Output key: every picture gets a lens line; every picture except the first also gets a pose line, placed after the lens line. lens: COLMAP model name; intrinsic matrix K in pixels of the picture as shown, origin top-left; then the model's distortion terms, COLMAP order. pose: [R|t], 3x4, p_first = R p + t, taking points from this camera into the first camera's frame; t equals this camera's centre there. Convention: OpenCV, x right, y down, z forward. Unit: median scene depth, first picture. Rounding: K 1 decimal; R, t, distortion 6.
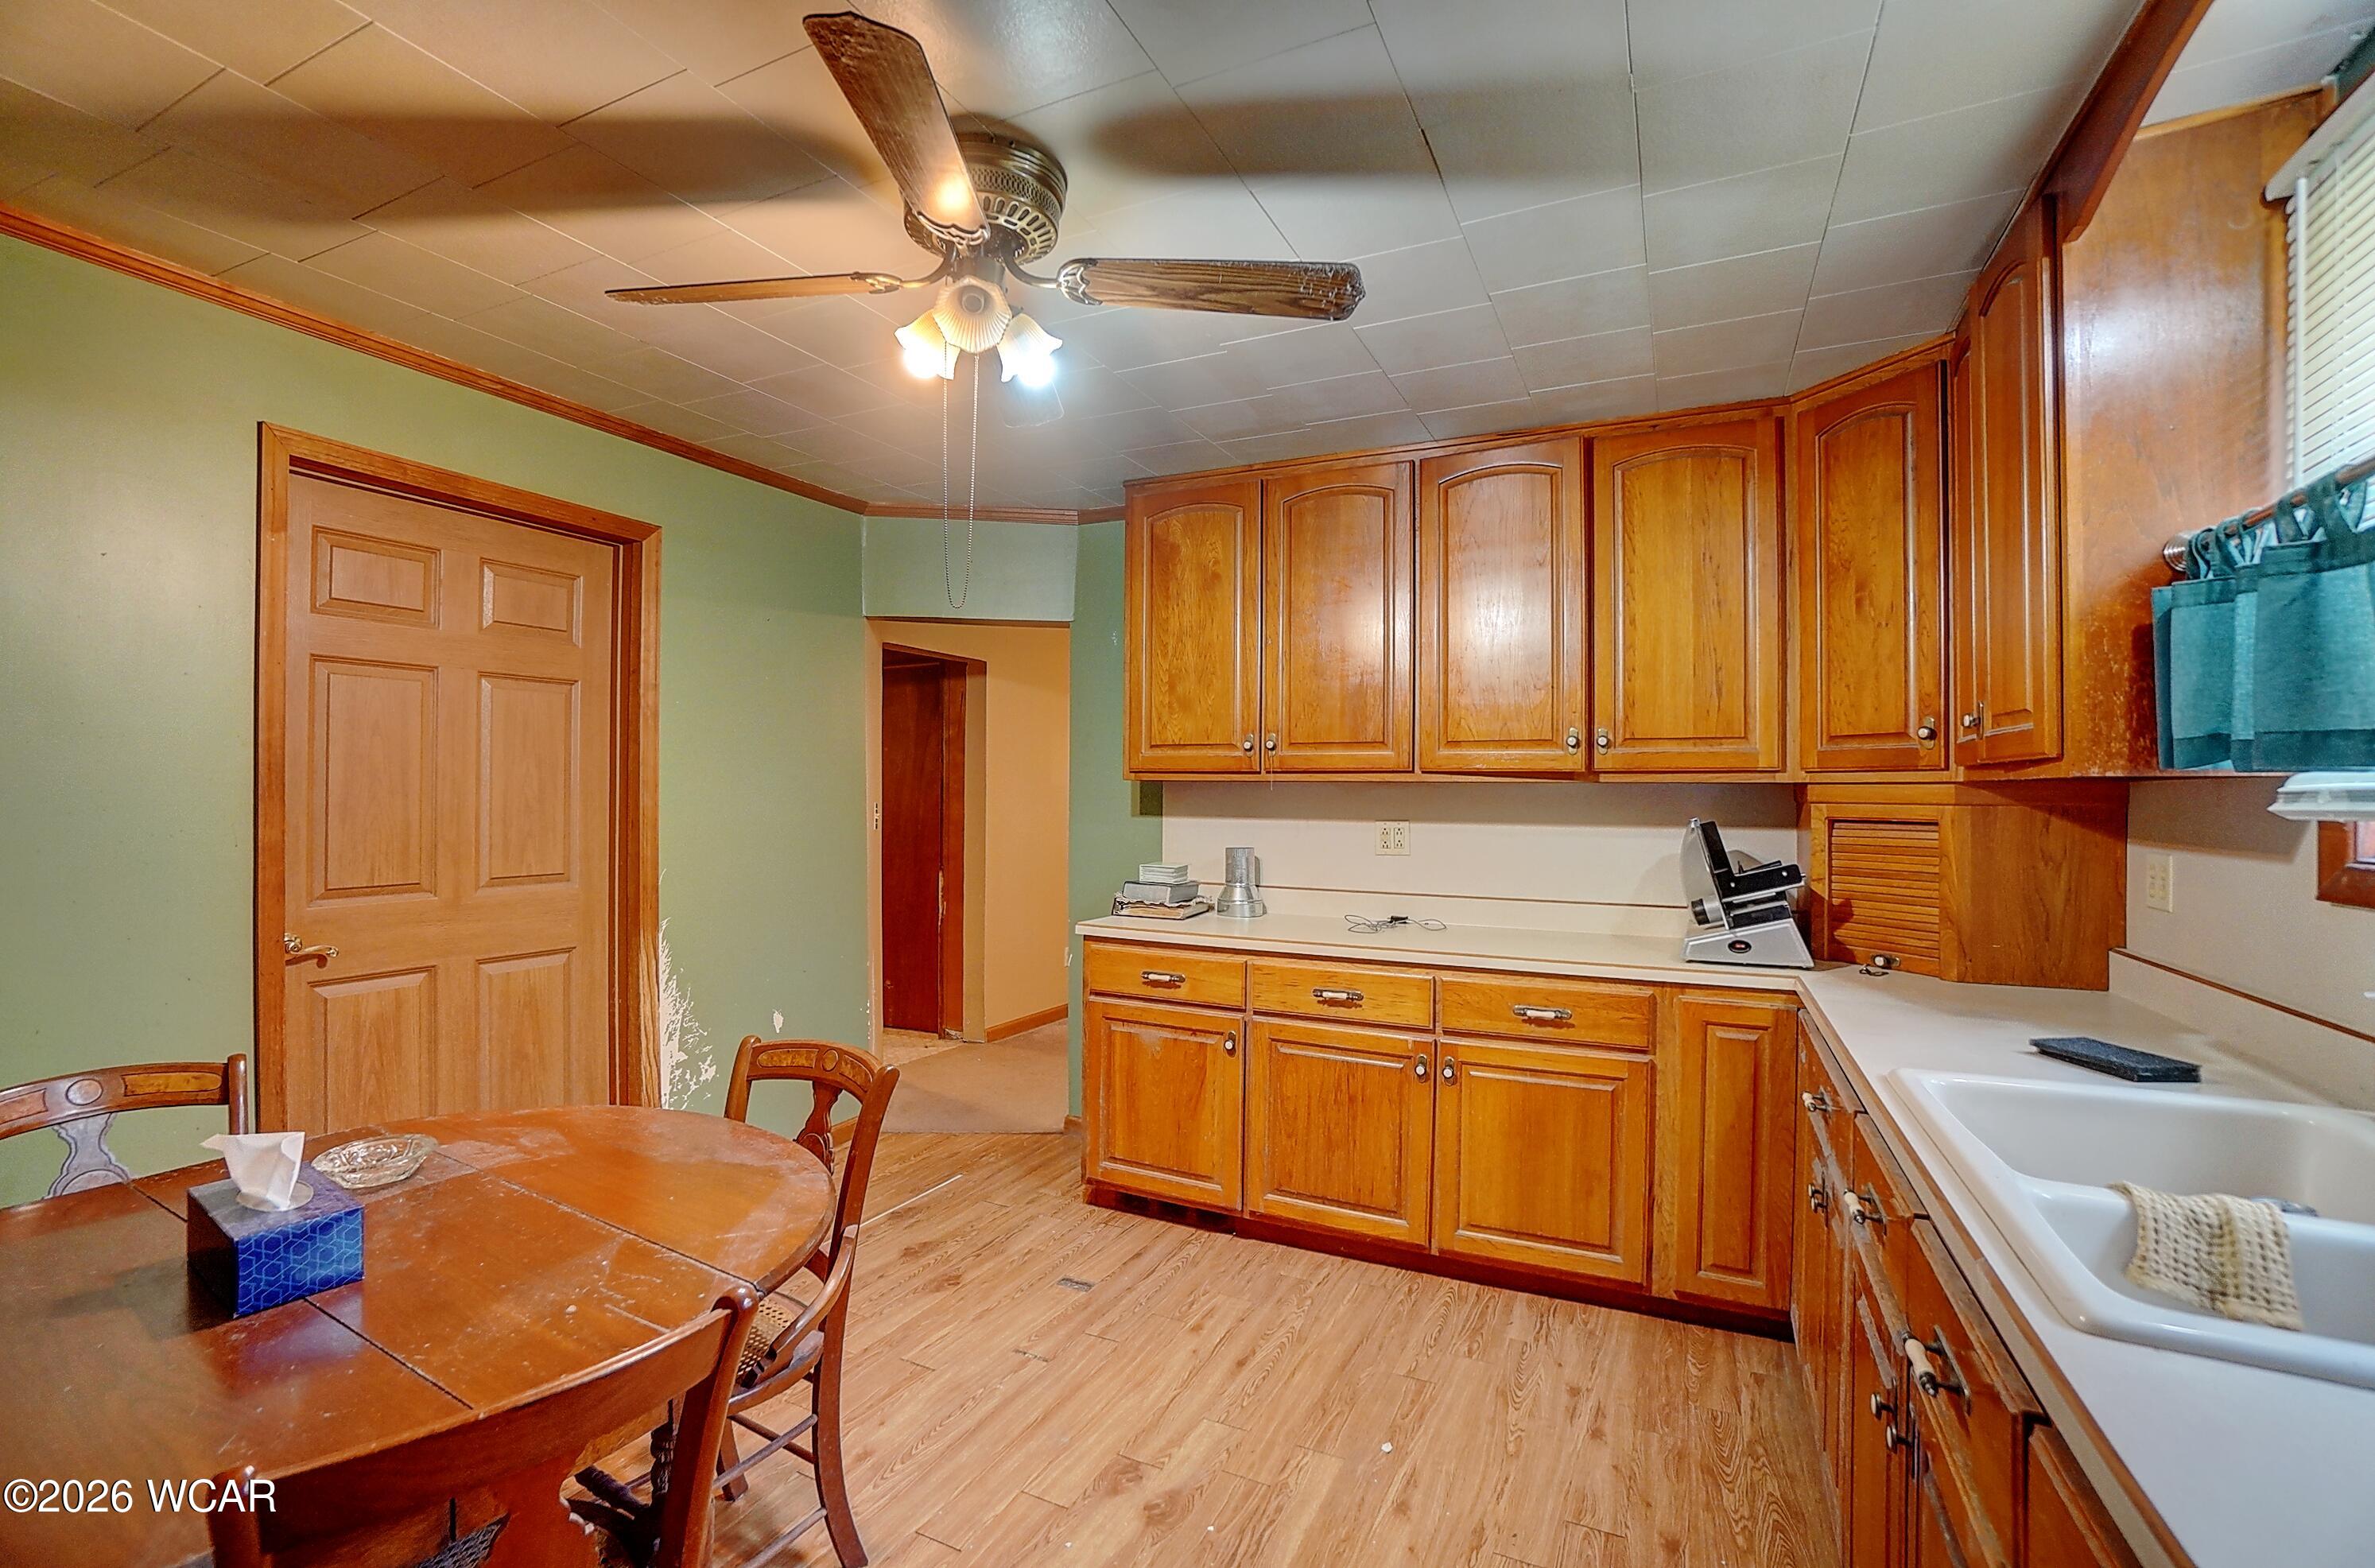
lens RADIAL K [[1045.8, 0, 1155.1], [0, 1045.8, 784.2], [0, 0, 1]] dist [-0.068210, 0.024355]
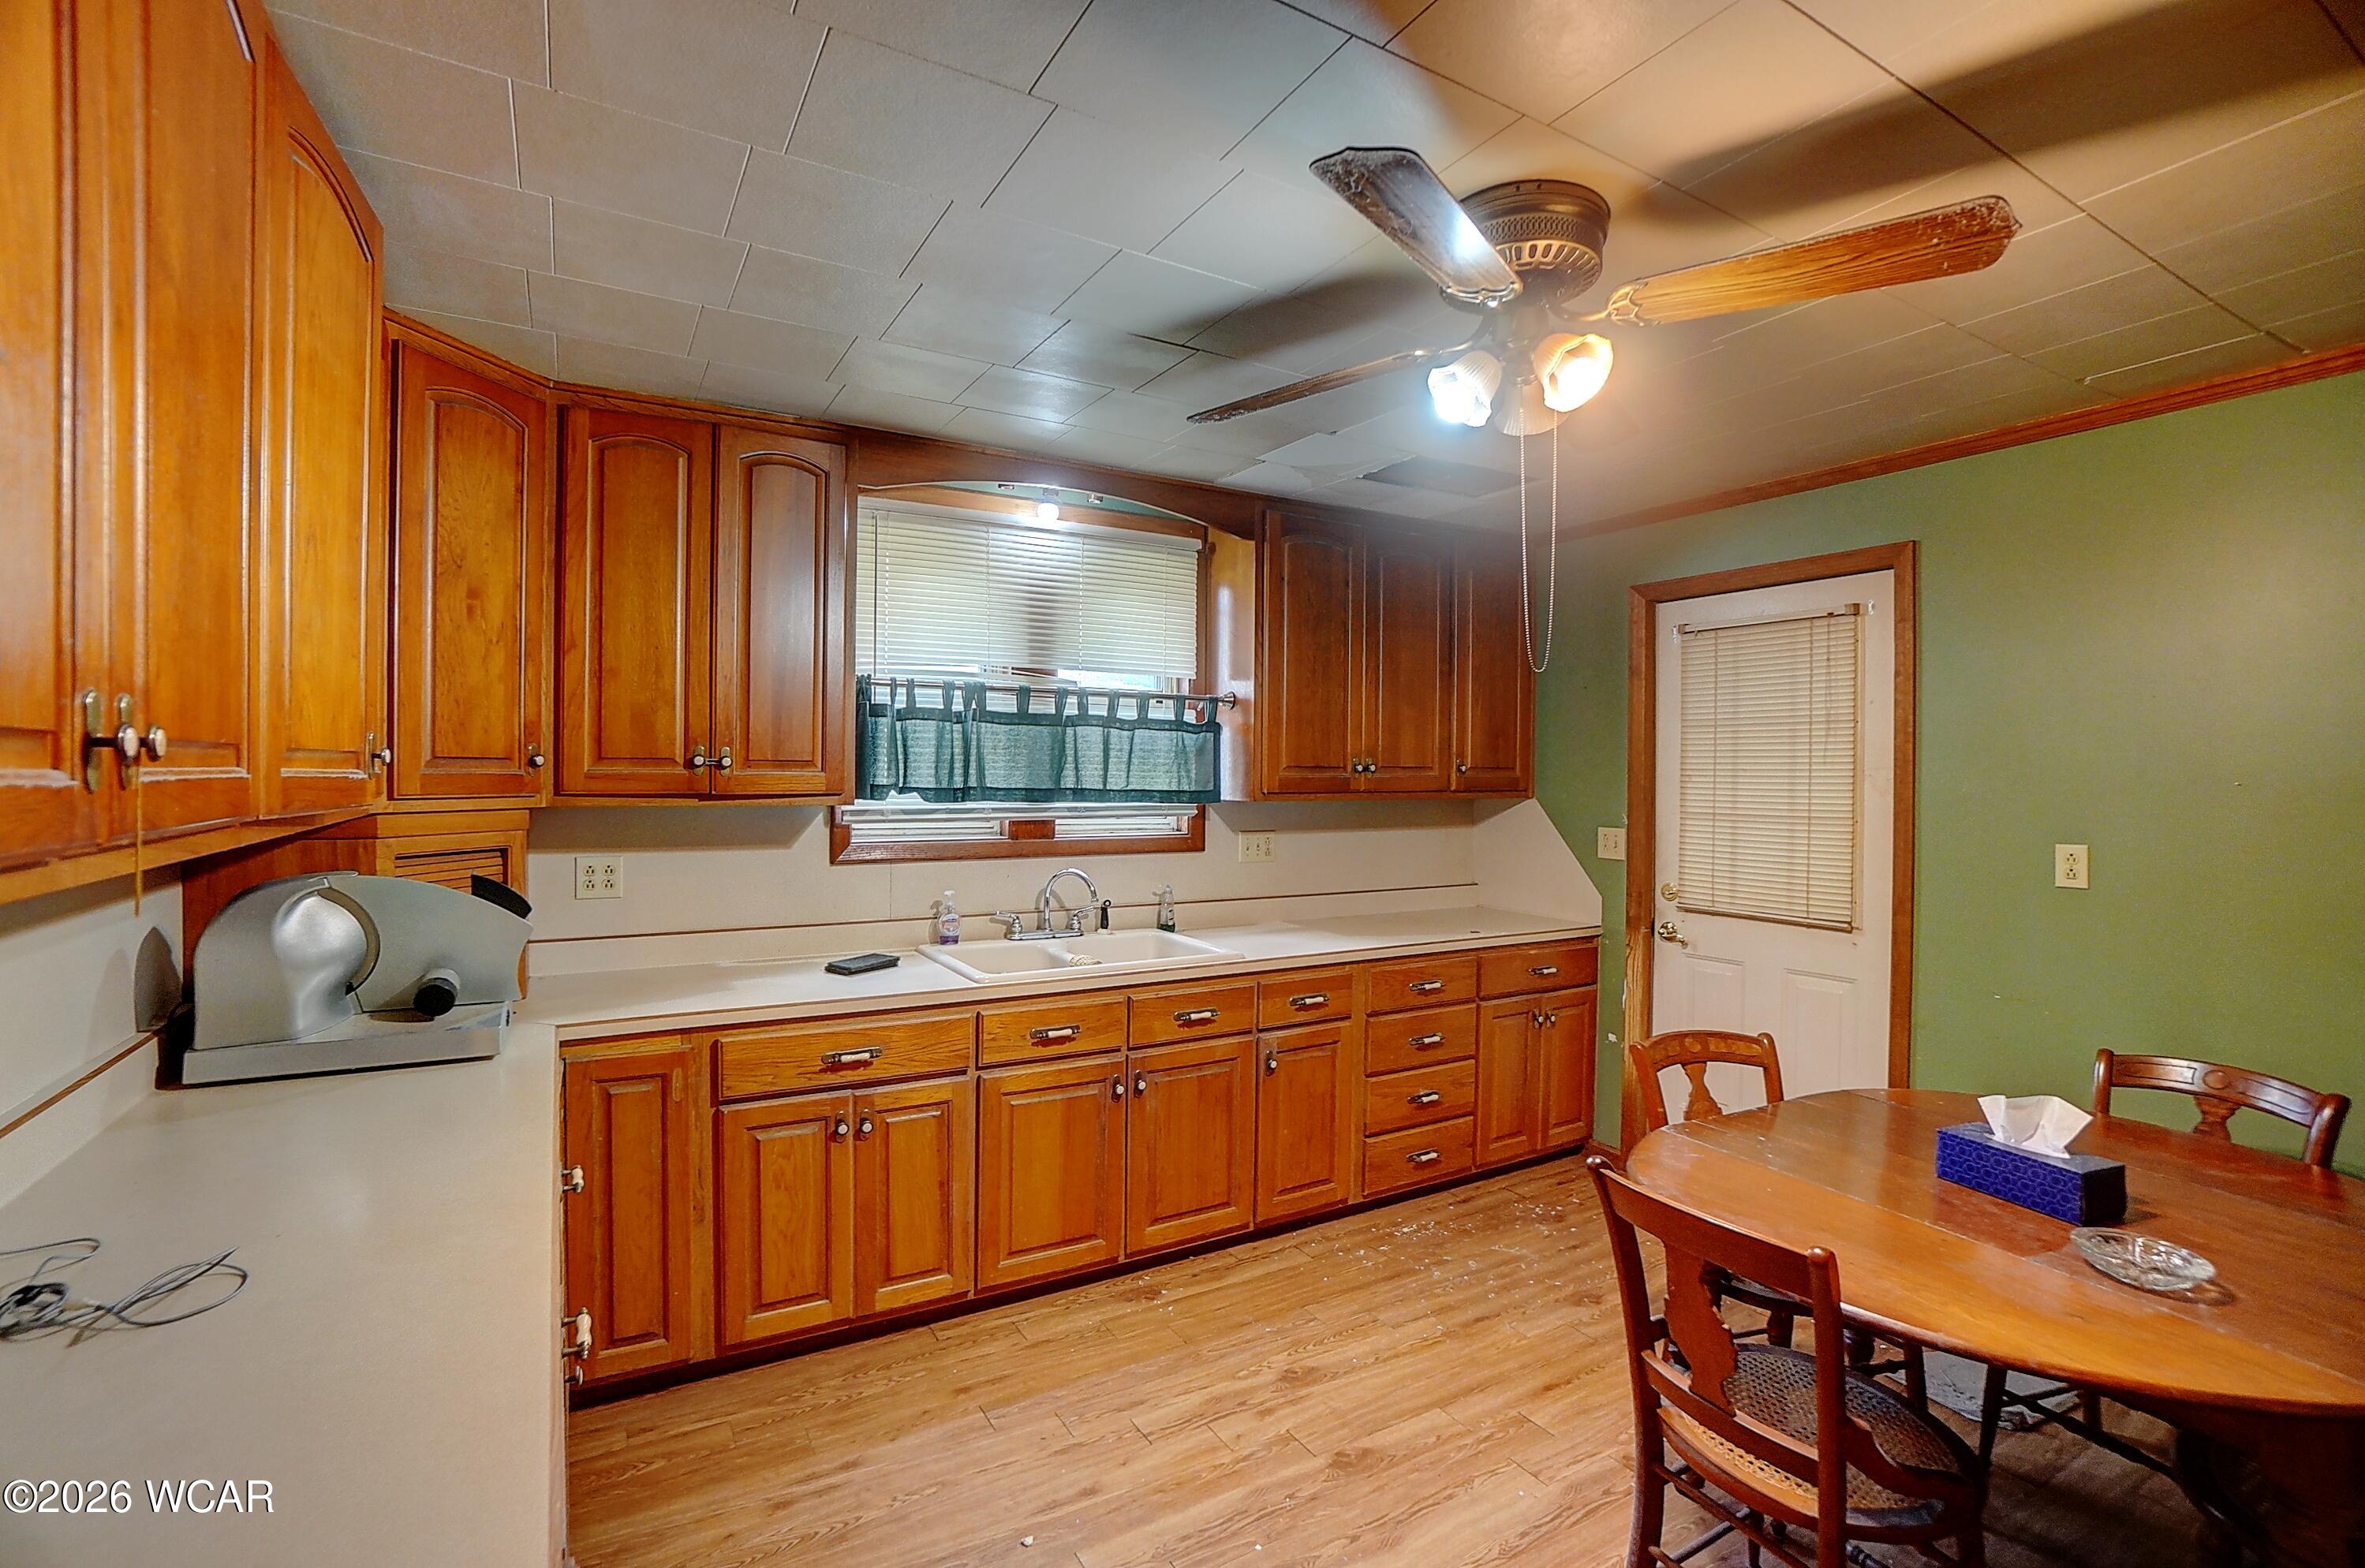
lens RADIAL K [[1041.3, 0, 1150.3], [0, 1041.3, 784.2], [0, 0, 1]] dist [-0.068210, 0.024355]
pose [[-0.829654, -0.020201, 0.557912, -0.280434], [-0.017759, 0.999794, 0.009791, -0.041009], [-0.557995, -0.001785, -0.829842, 1.296552]]
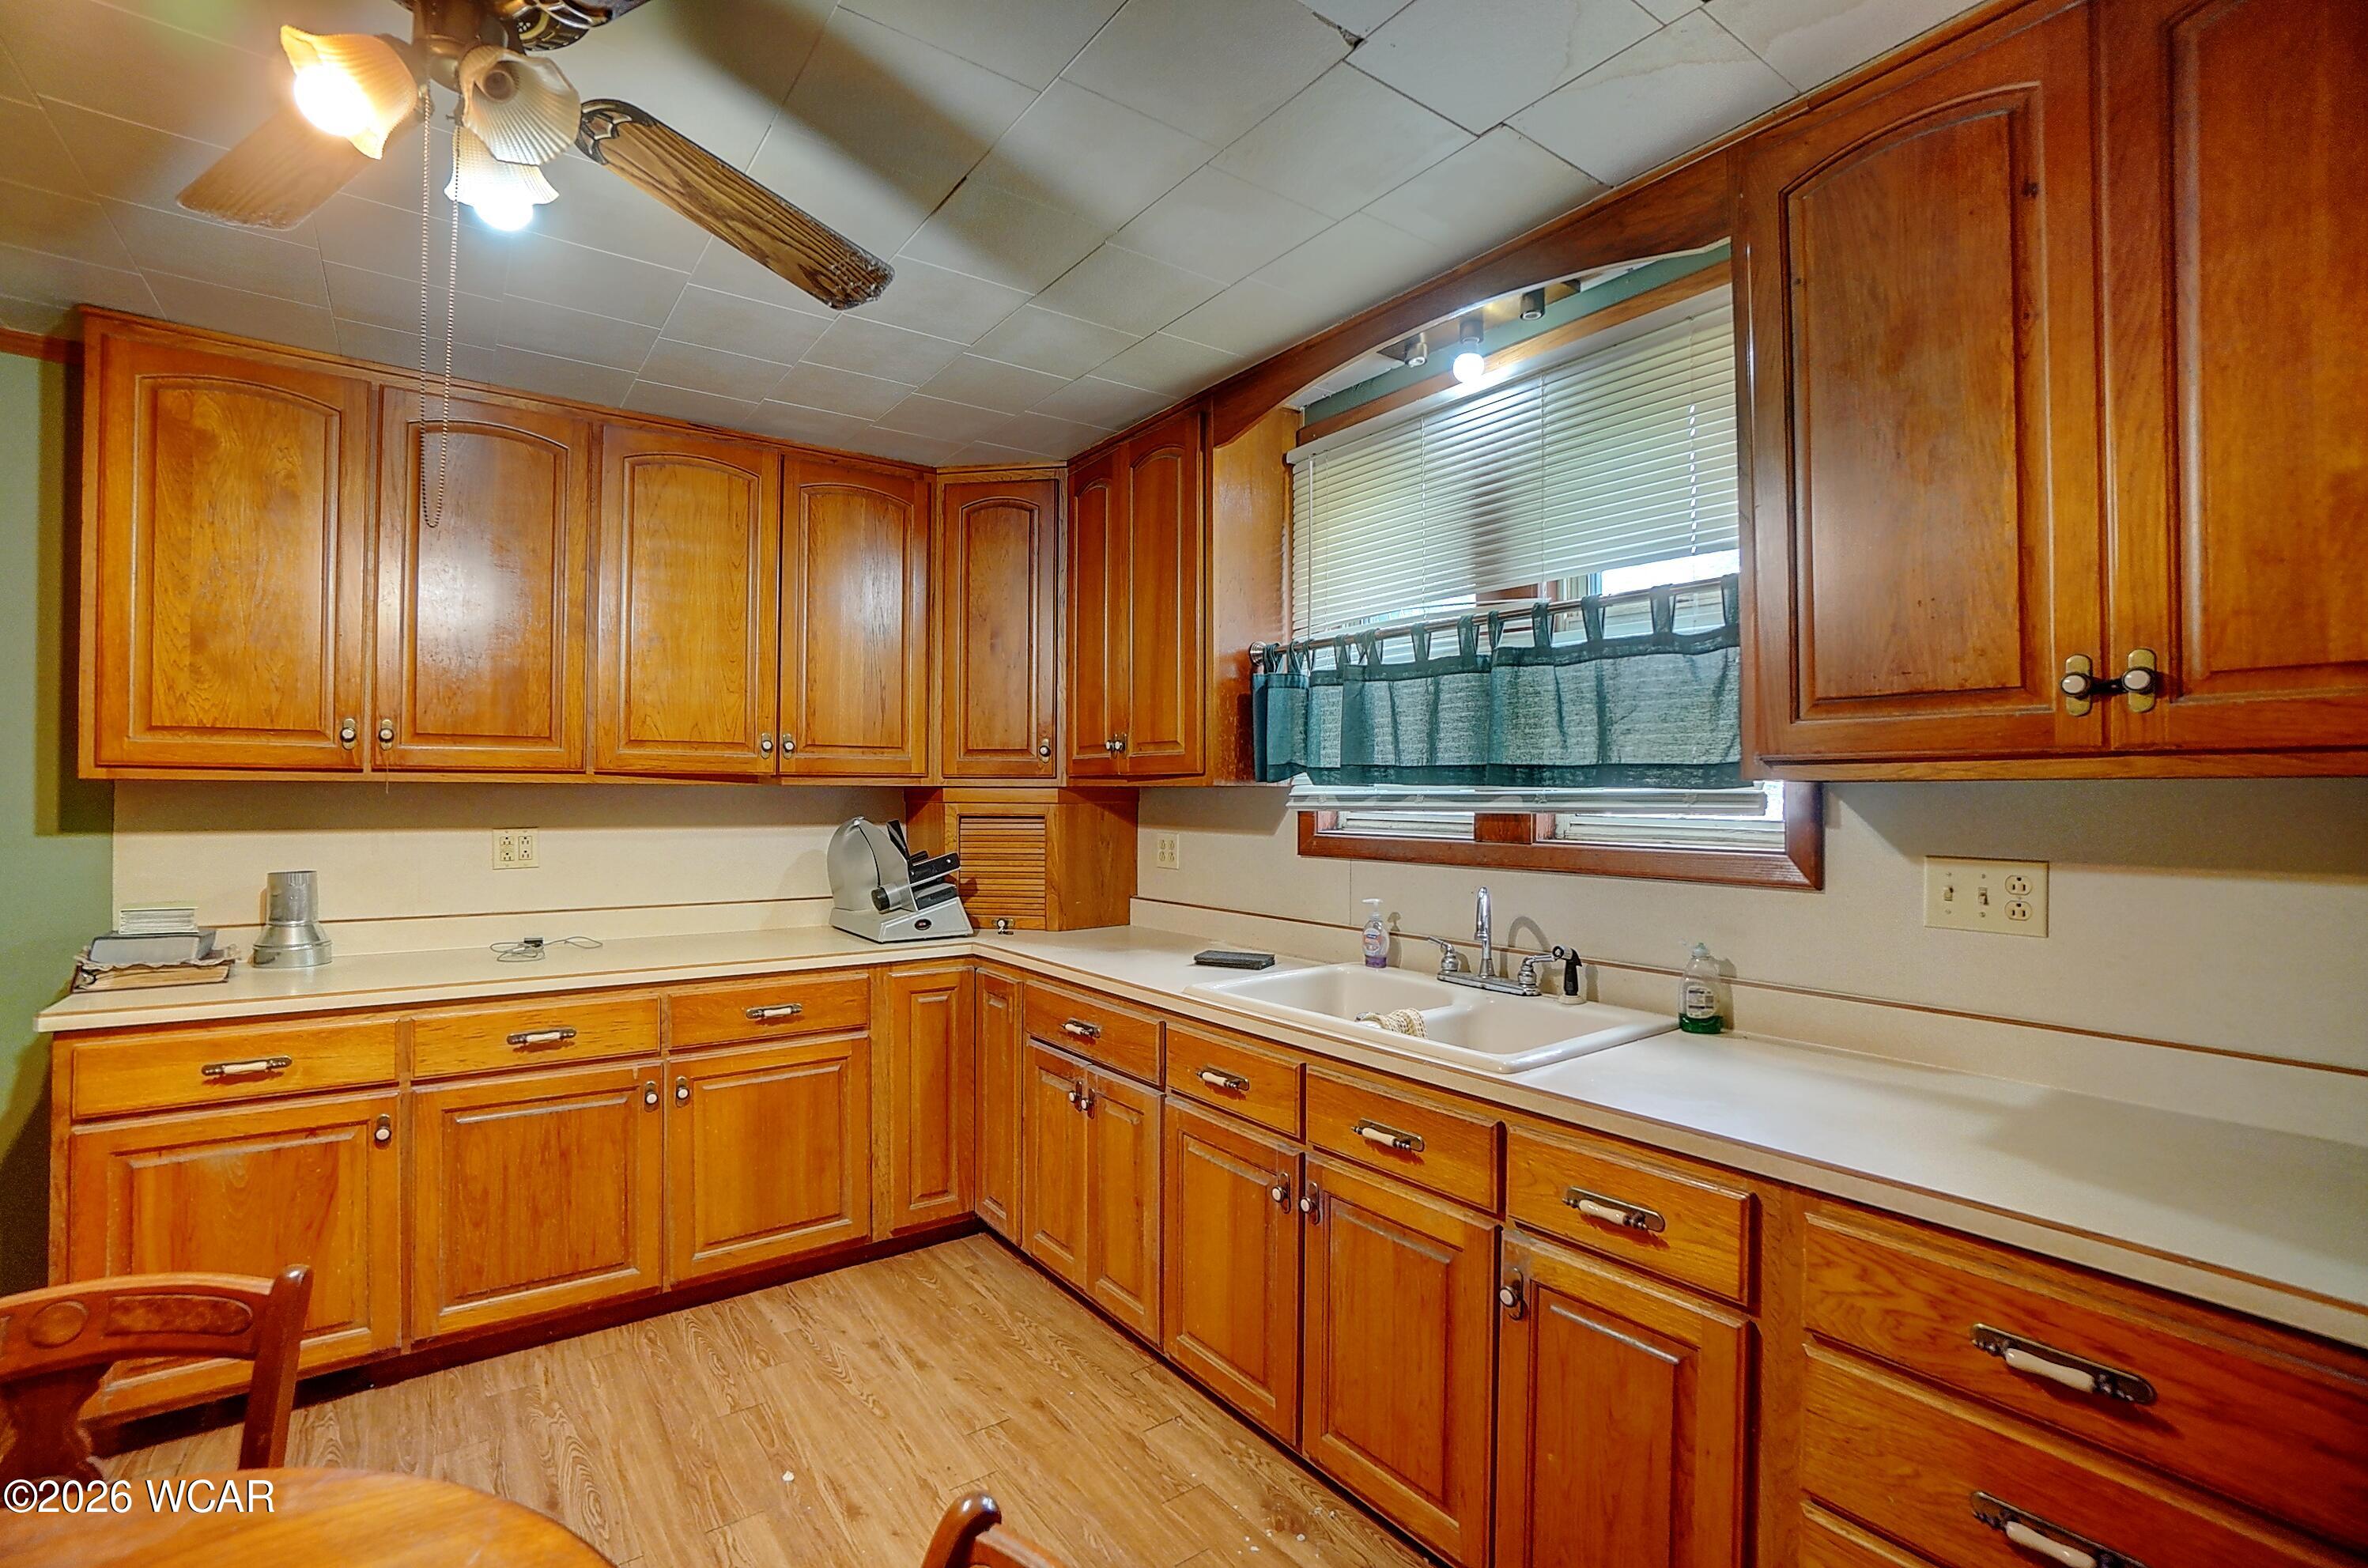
lens RADIAL K [[1042.8, 0, 1151.7], [0, 1042.8, 784.2], [0, 0, 1]] dist [-0.068210, 0.024355]
pose [[0.462119, 0.002271, 0.886815, -0.352888], [-0.006309, 0.999980, 0.000727, -0.006343], [-0.886795, -0.005931, 0.462124, 0.194299]]
